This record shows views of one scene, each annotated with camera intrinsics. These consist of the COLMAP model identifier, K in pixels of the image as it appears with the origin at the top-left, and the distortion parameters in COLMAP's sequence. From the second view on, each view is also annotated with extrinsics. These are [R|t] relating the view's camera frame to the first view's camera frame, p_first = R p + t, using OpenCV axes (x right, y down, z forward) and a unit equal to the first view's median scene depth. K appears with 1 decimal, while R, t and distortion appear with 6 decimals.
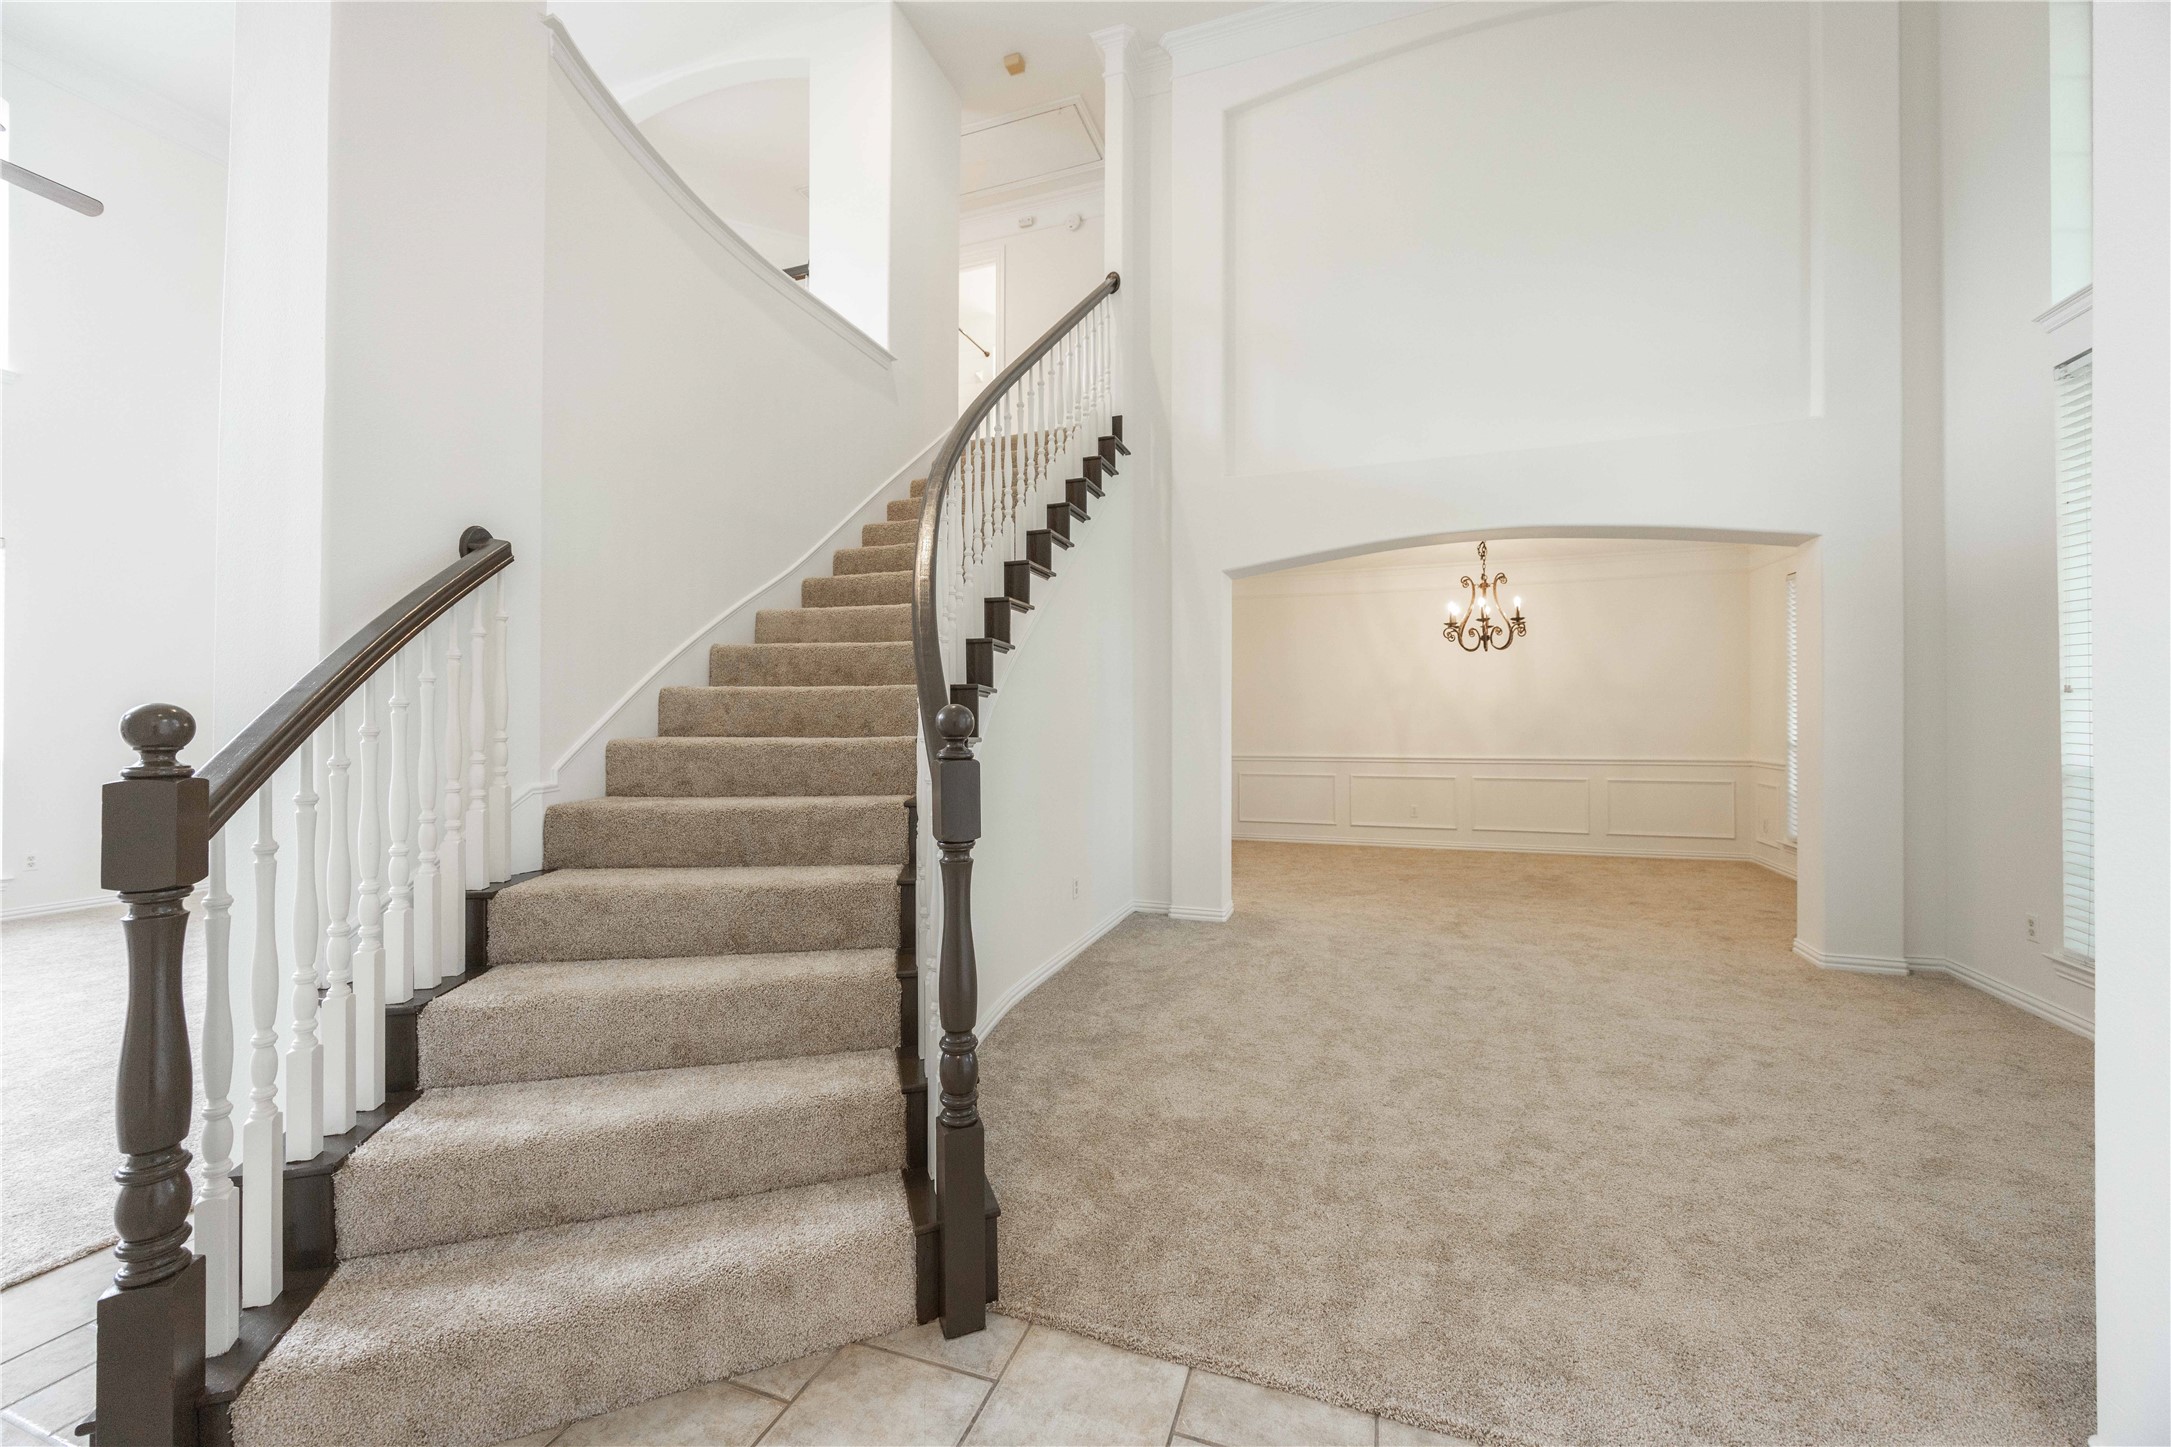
lens RADIAL K [[833.3, 0, 1088.6], [0, 833.3, 722.5], [0, 0, 1]] dist [-0.001975, -0.000093]
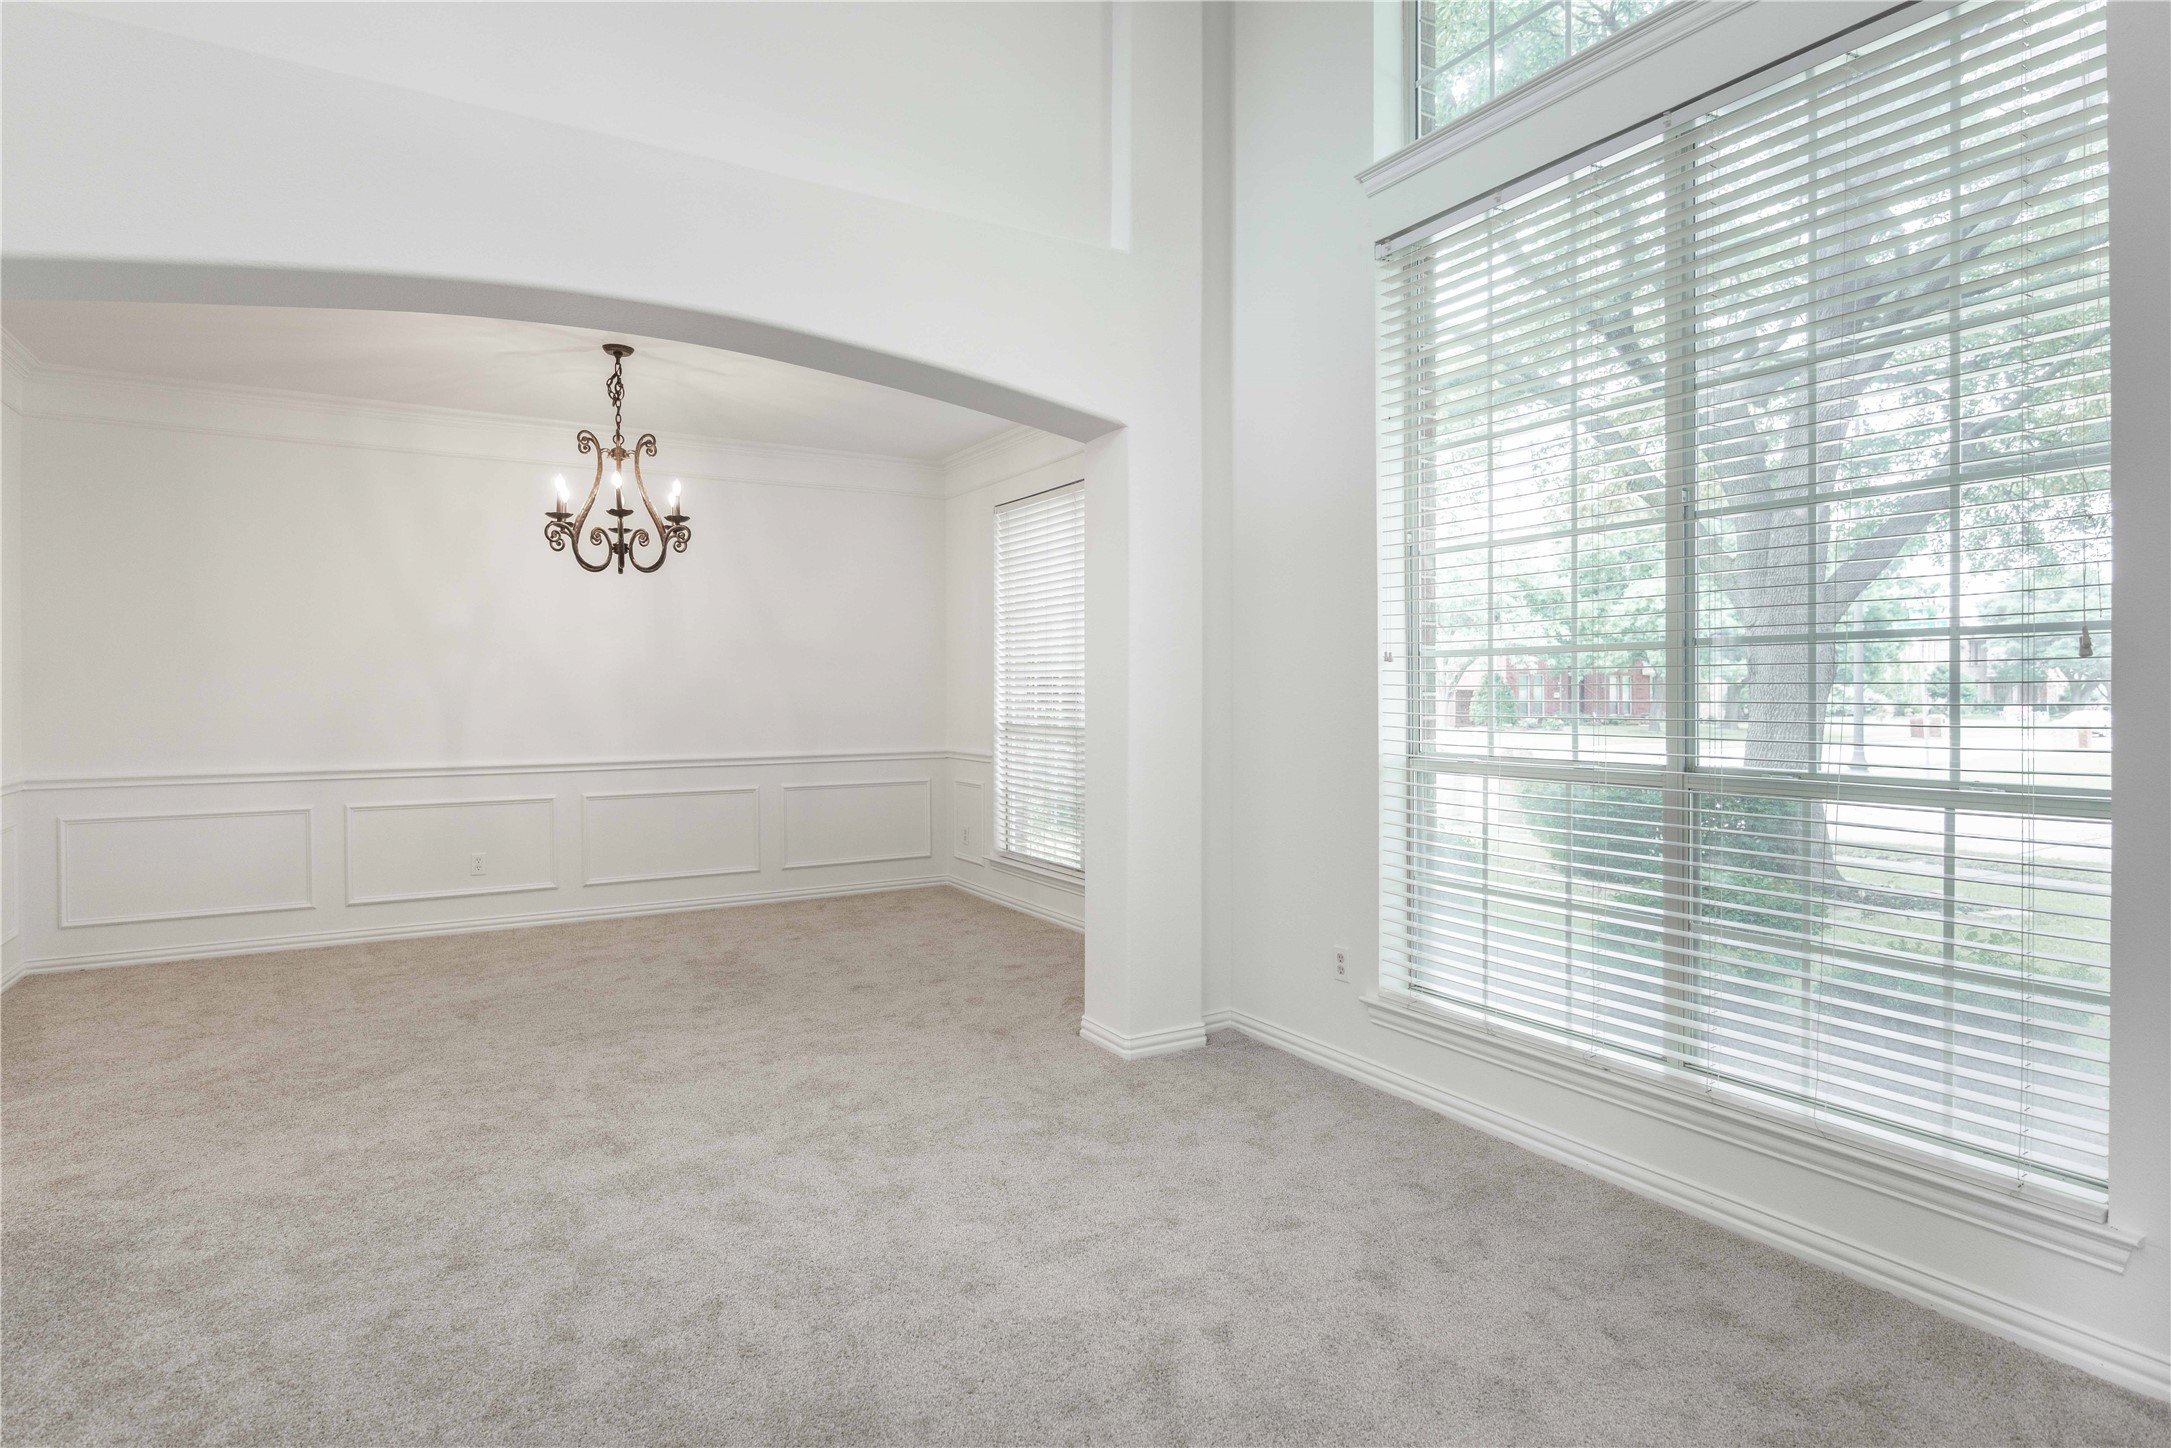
lens RADIAL K [[1168.0, 0, 1096.7], [0, 1168.0, 702.3], [0, 0, 1]] dist [-0.006480, -0.000348]
pose [[0.638335, -0.003308, 0.769752, 0.084979], [0.001793, 0.999994, 0.002811, -0.000817], [-0.769757, -0.000414, 0.638337, 0.273452]]
